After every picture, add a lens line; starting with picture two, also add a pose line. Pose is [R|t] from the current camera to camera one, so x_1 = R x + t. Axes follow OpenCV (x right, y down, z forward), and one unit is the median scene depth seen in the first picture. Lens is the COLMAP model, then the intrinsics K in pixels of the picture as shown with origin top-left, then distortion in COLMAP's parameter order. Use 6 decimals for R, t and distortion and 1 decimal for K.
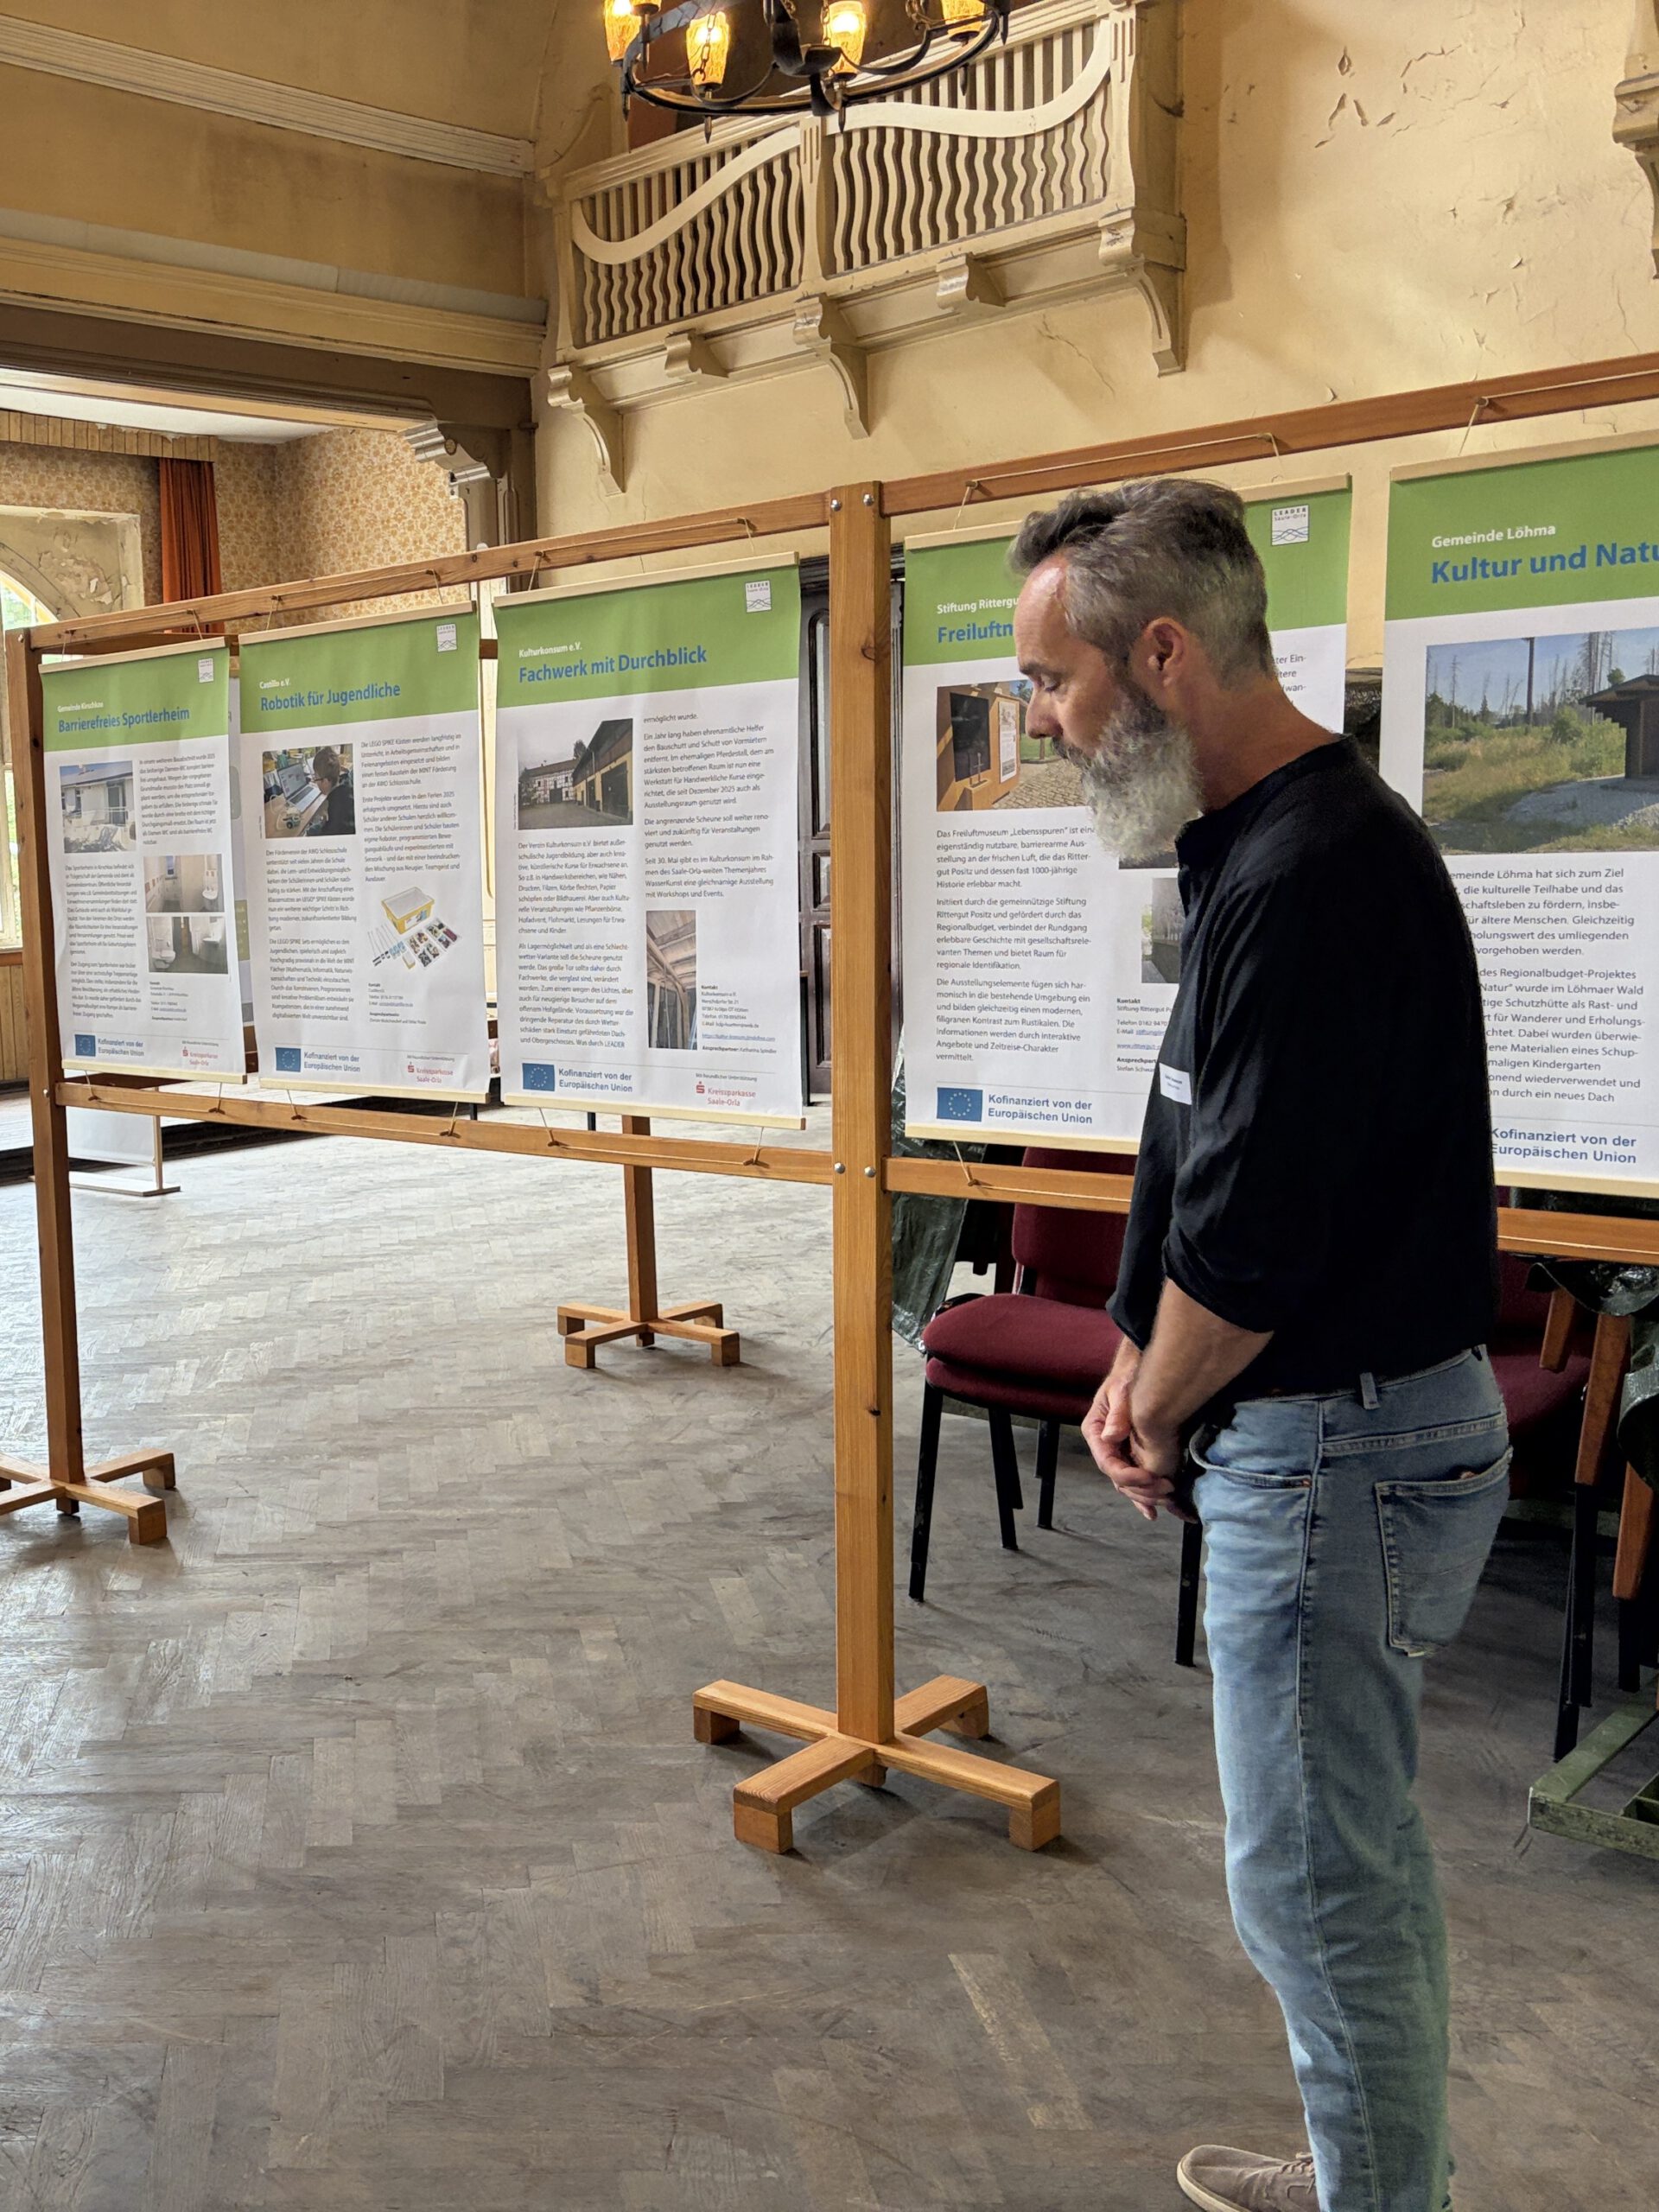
lens RADIAL K [[1878.4, 0, 829.5], [0, 1878.4, 1106.0], [0, 0, 1]] dist [-0.004438, 0.005633]
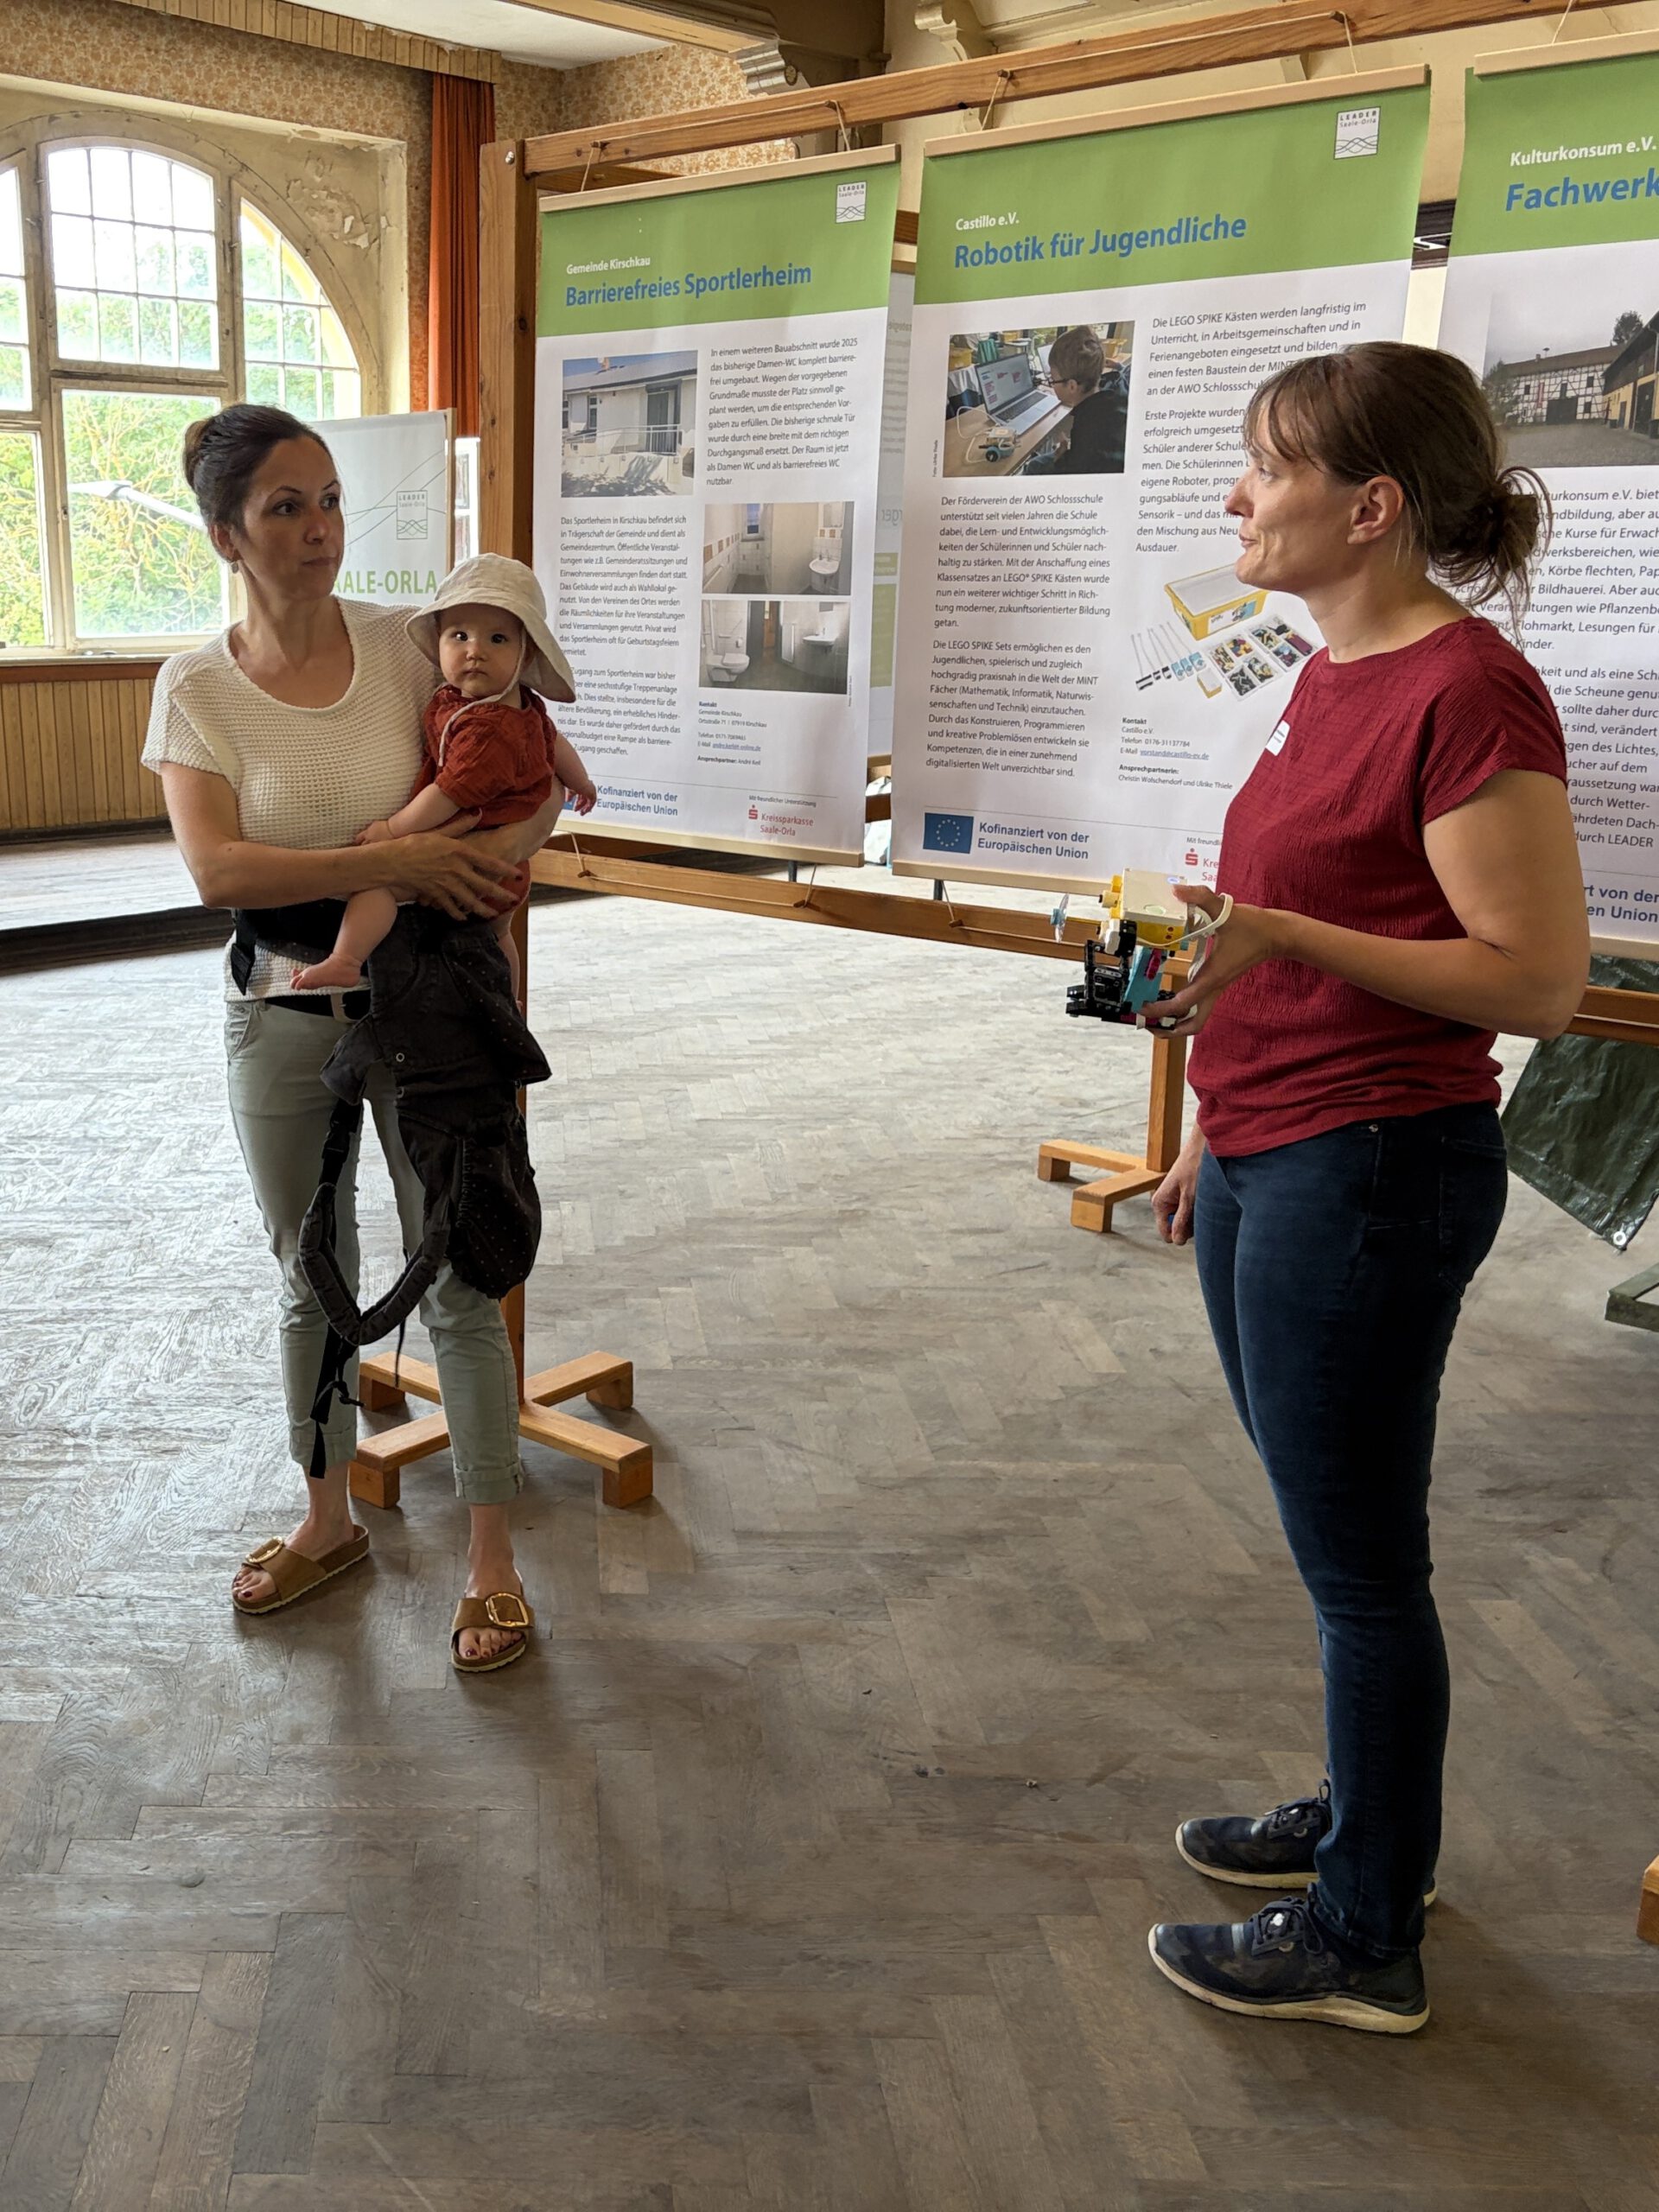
lens RADIAL K [[1754.5, 0, 934.6], [0, 1754.5, 982.6], [0, 0, 1]] dist [-0.013236, -0.009517]
pose [[0.998467, 0.038888, 0.039377, -0.301482], [-0.041672, 0.996494, 0.072548, -0.016059], [-0.036417, -0.074078, 0.996587, 0.382202]]
